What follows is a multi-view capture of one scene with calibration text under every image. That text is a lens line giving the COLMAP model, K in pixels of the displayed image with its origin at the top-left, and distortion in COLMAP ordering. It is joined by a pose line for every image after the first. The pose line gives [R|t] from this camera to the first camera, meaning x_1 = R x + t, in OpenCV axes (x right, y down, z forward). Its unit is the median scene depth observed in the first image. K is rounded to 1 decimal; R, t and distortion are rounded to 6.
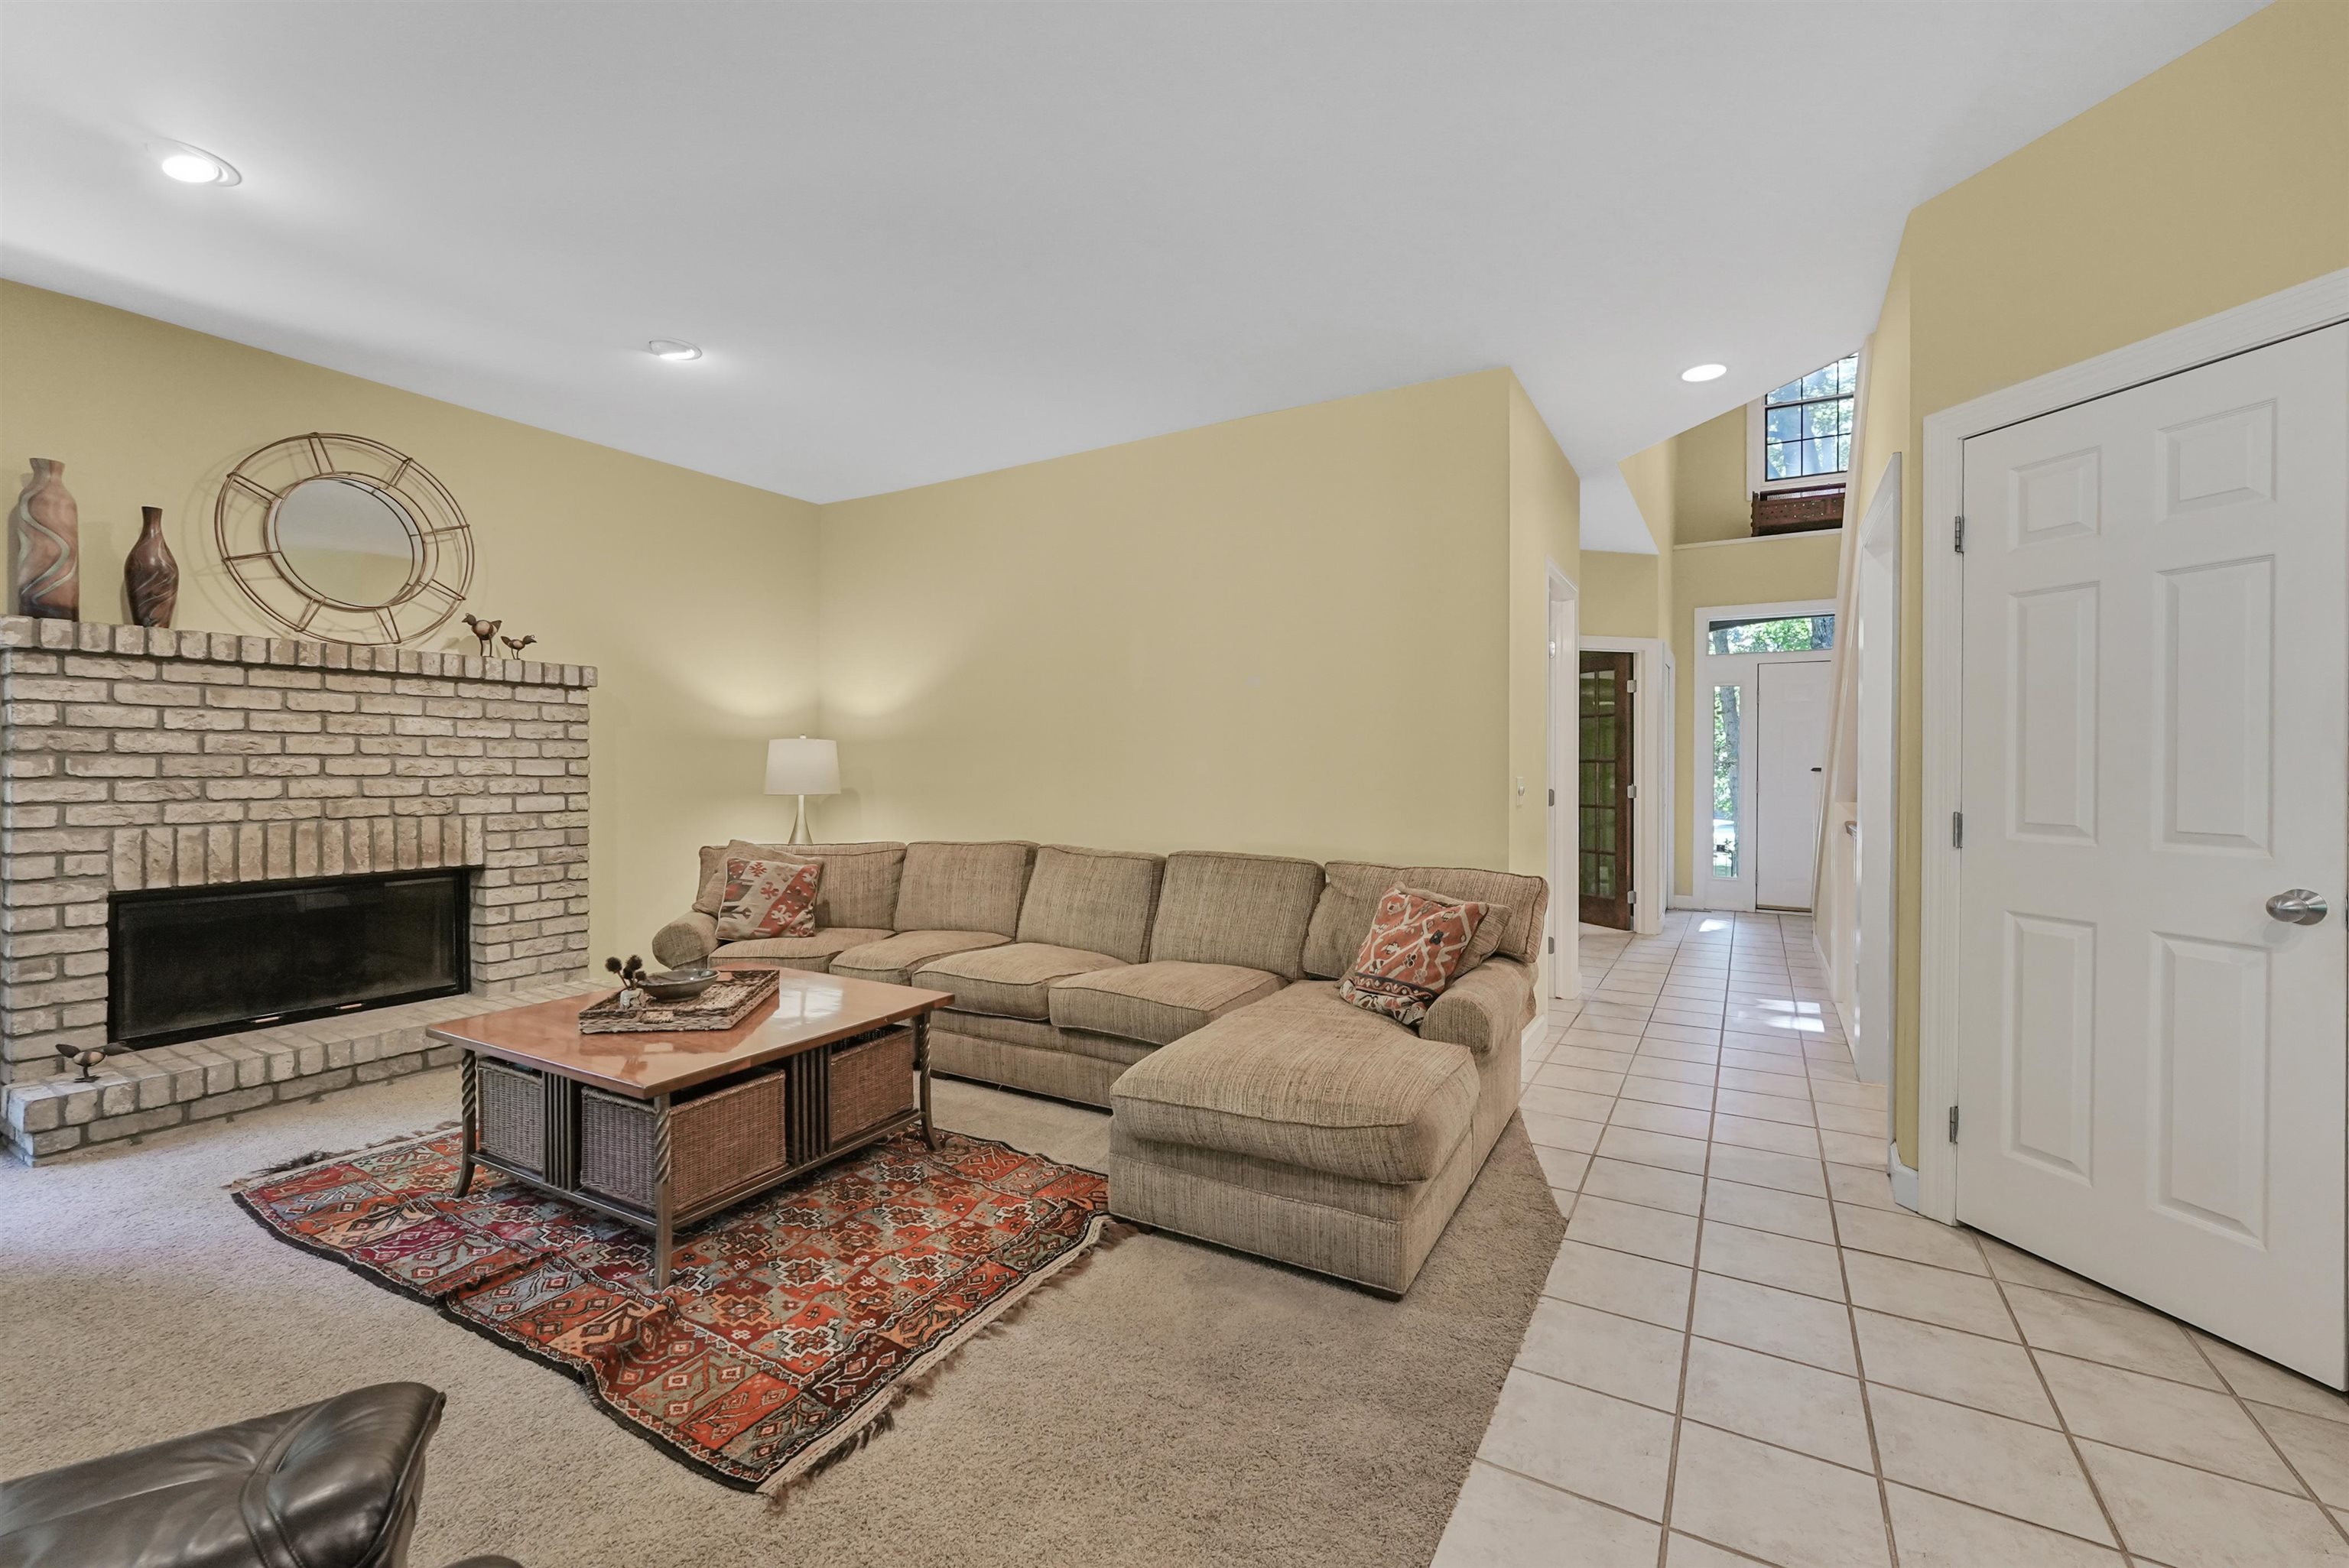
lens RADIAL K [[986.3, 0, 1169.1], [0, 986.3, 775.4], [0, 0, 1]] dist [-0.008461, 0.000035]
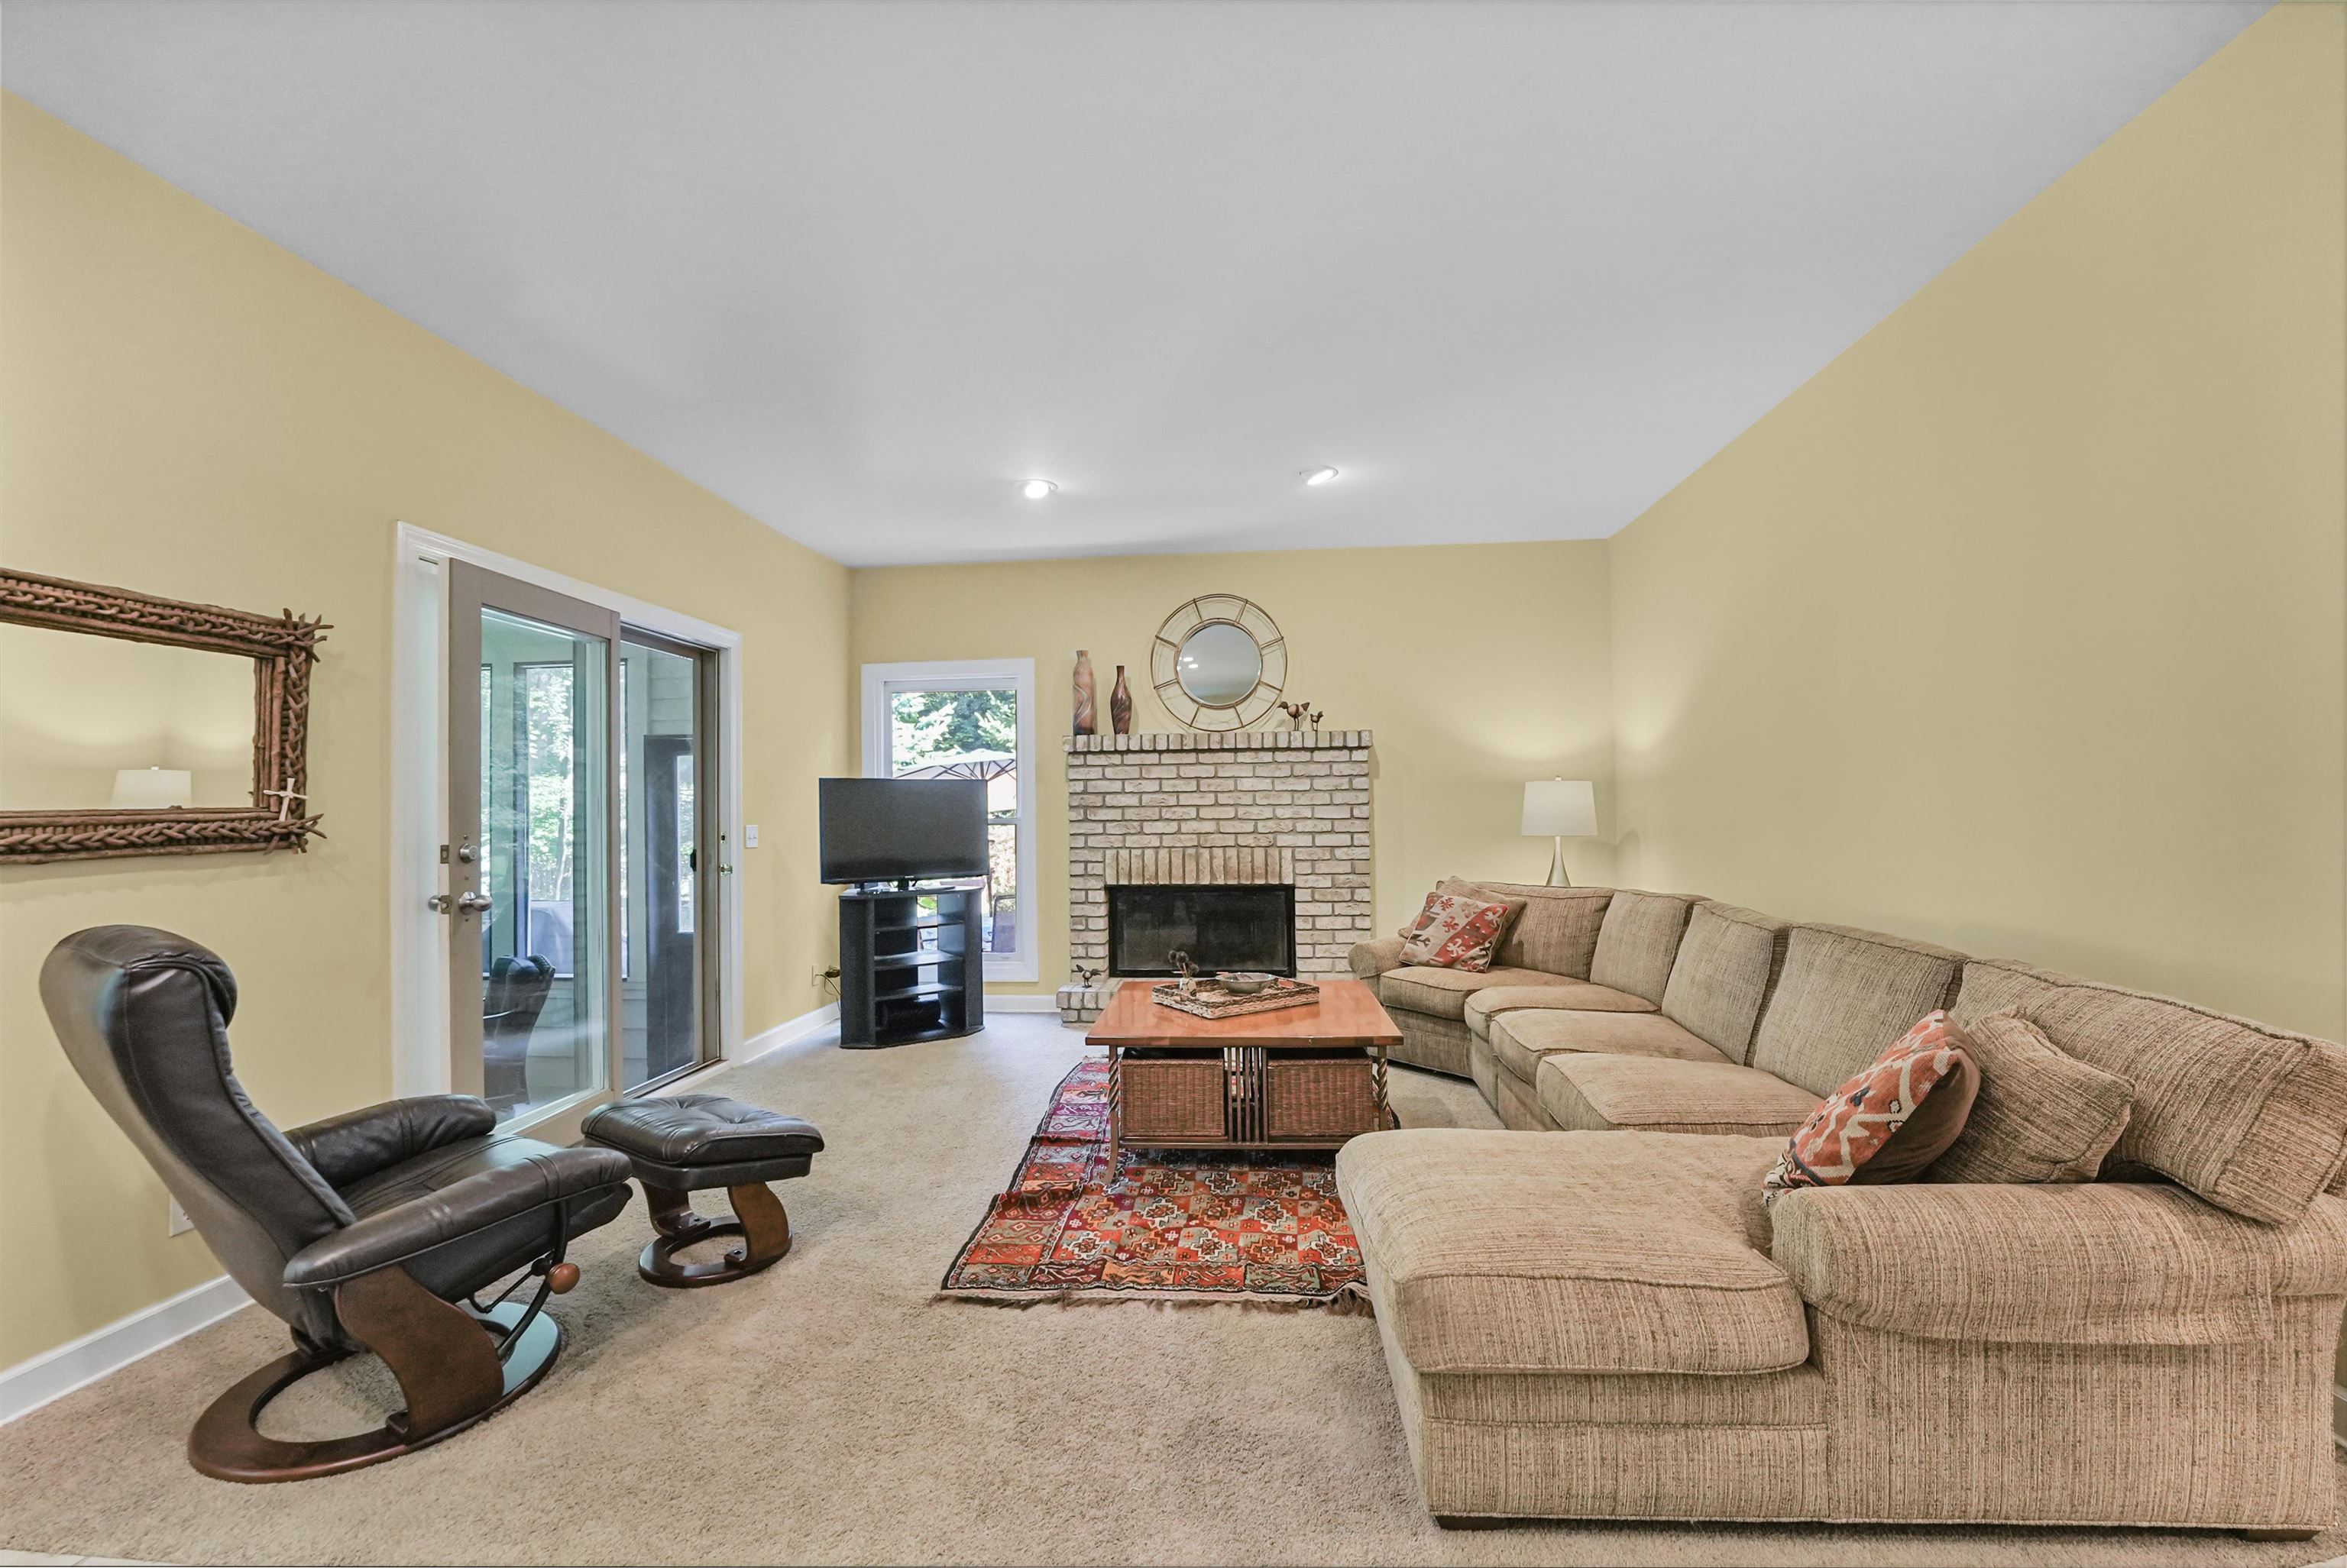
lens RADIAL K [[979.1, 0, 1177.5], [0, 979.1, 800.6], [0, 0, 1]] dist [-0.035472, -0.000081]
pose [[0.418163, -0.017266, -0.908208, 0.522154], [0.005588, 0.999849, -0.016435, -0.003569], [0.908355, 0.001798, 0.418196, 0.326589]]
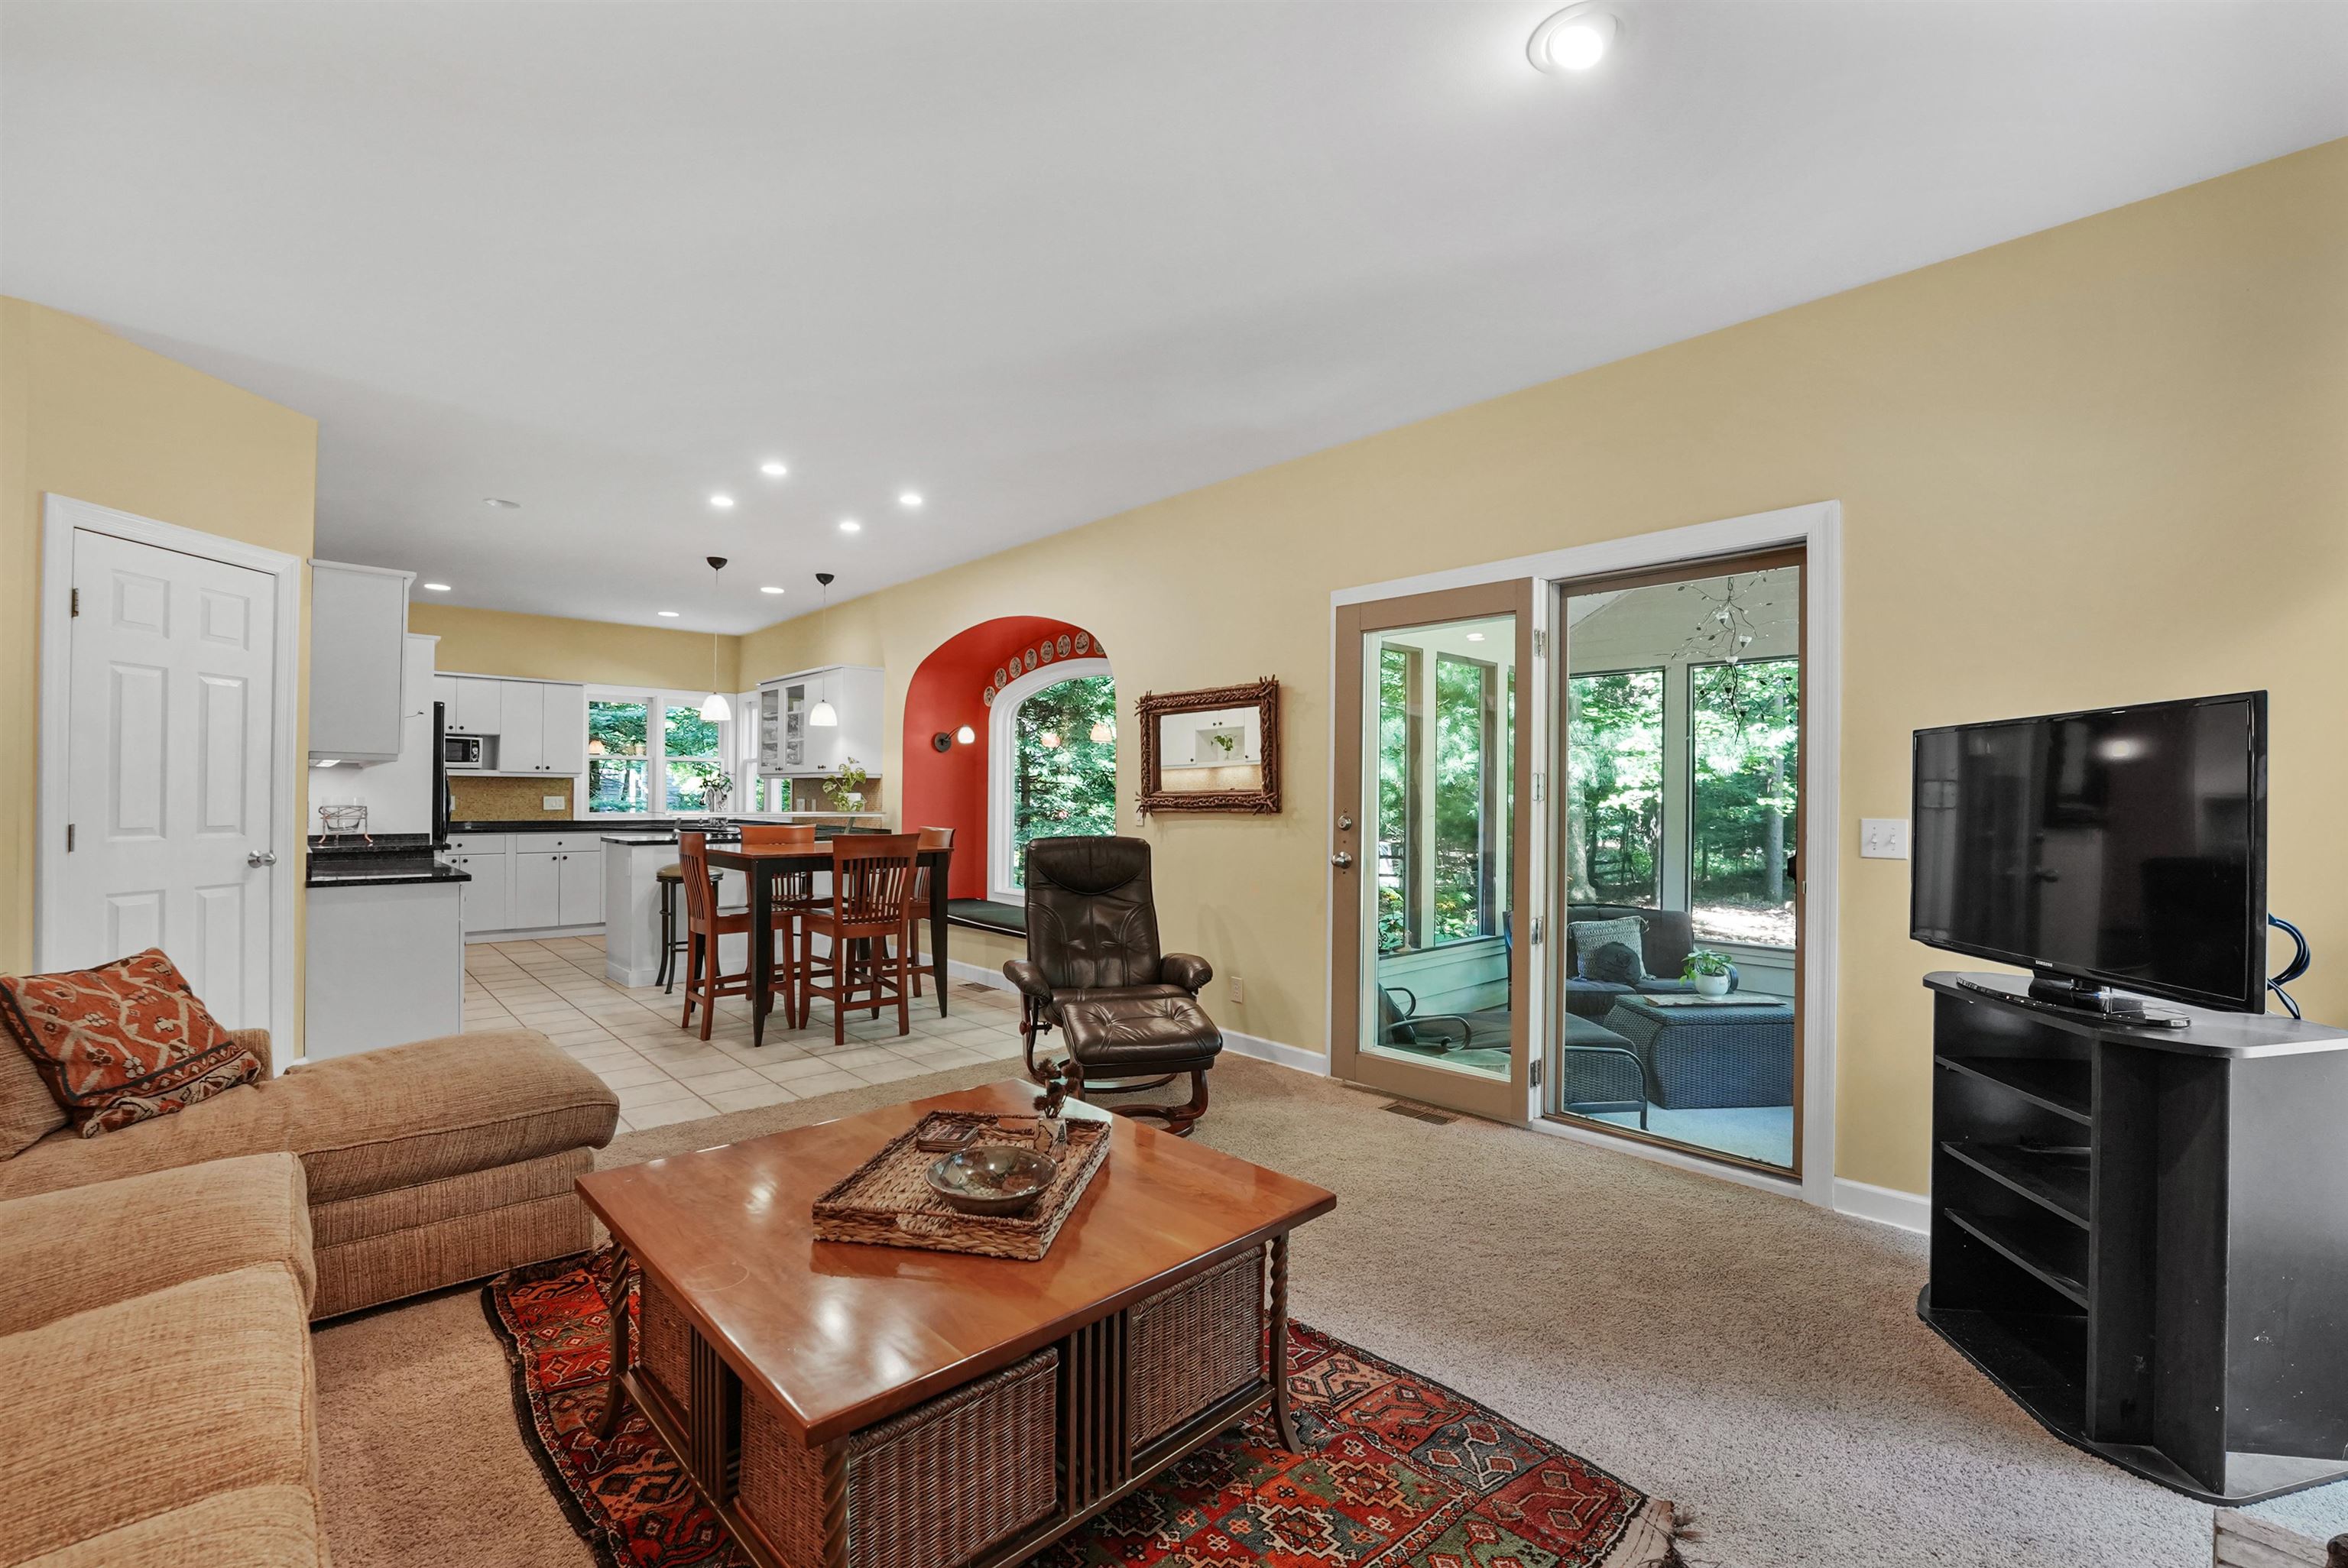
lens RADIAL K [[985.8, 0, 1168.6], [0, 985.8, 775.4], [0, 0, 1]] dist [-0.008461, 0.000035]
pose [[-0.958434, -0.011686, 0.285075, -0.628278], [-0.011589, 0.999931, 0.002028, -0.032114], [-0.285078, -0.001360, -0.958503, 1.285253]]
